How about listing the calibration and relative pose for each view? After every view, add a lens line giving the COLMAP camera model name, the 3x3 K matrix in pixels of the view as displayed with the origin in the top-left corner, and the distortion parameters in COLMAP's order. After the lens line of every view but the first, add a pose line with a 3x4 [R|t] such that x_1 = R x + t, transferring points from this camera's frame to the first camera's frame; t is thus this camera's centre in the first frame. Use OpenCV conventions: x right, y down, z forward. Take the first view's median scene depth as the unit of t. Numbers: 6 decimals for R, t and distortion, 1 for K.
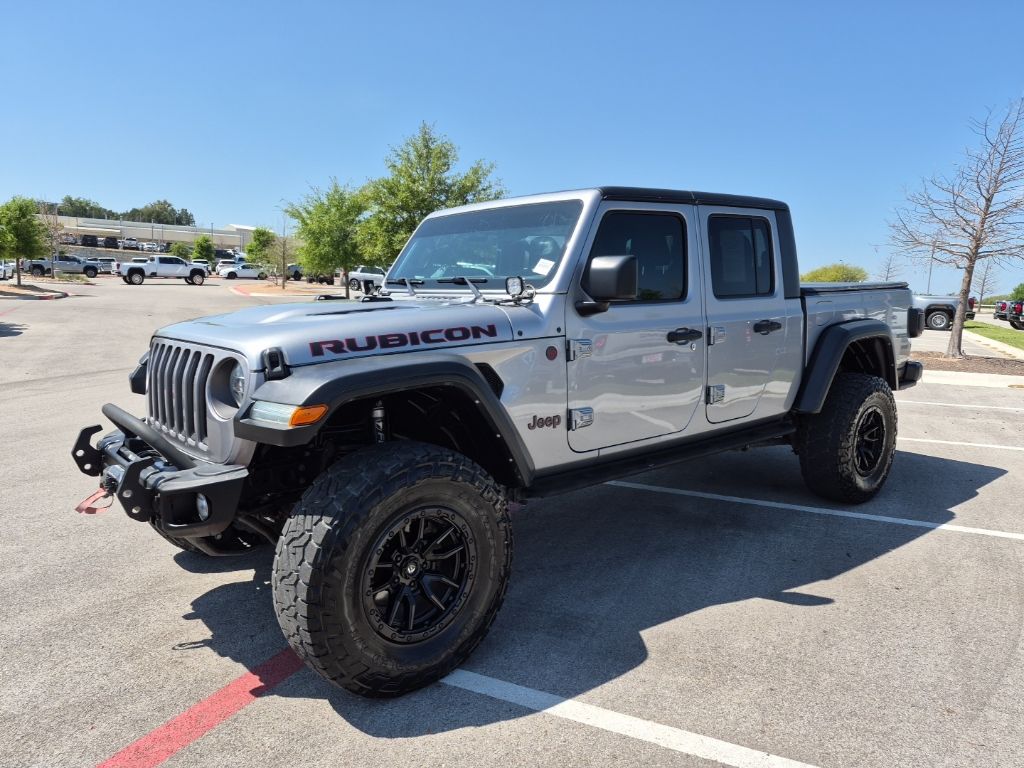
lens RADIAL K [[729.7, 0, 512.0], [0, 729.7, 384.0], [0, 0, 1]] dist [0.057098, -0.052810]
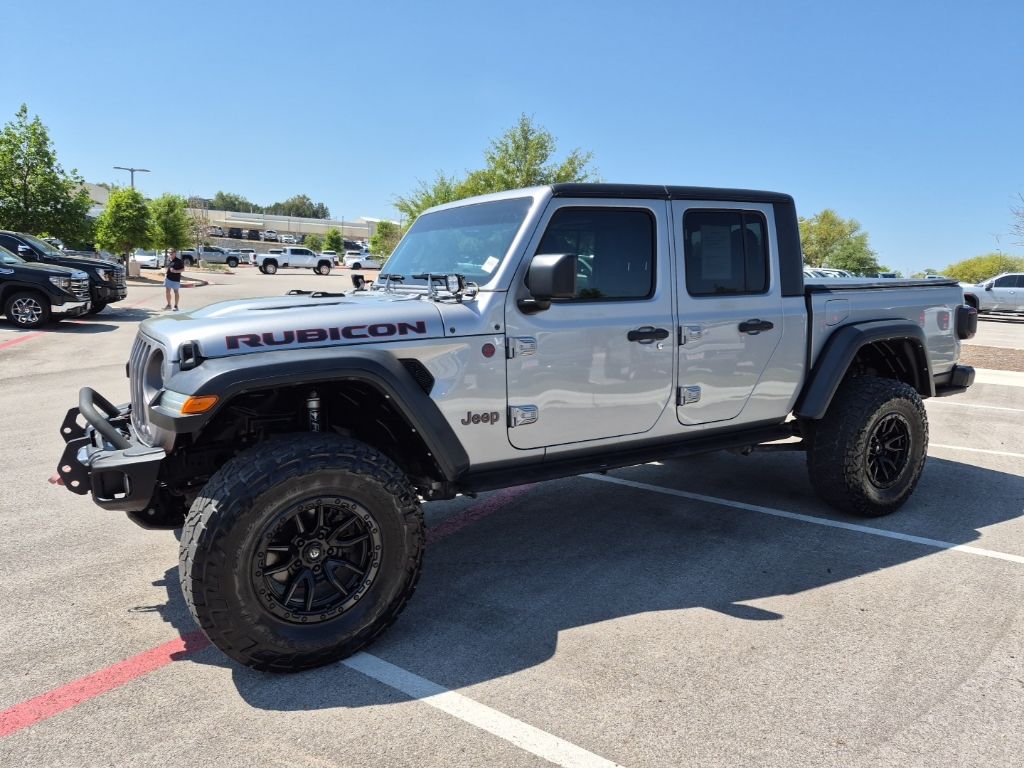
lens RADIAL K [[729.7, 0, 512.0], [0, 729.7, 384.0], [0, 0, 1]] dist [0.057098, -0.052810]
pose [[0.985638, 0.029405, -0.166293, 0.220058], [-0.027146, 0.999506, 0.015843, -0.010786], [0.166677, -0.011101, 0.985949, 0.008063]]
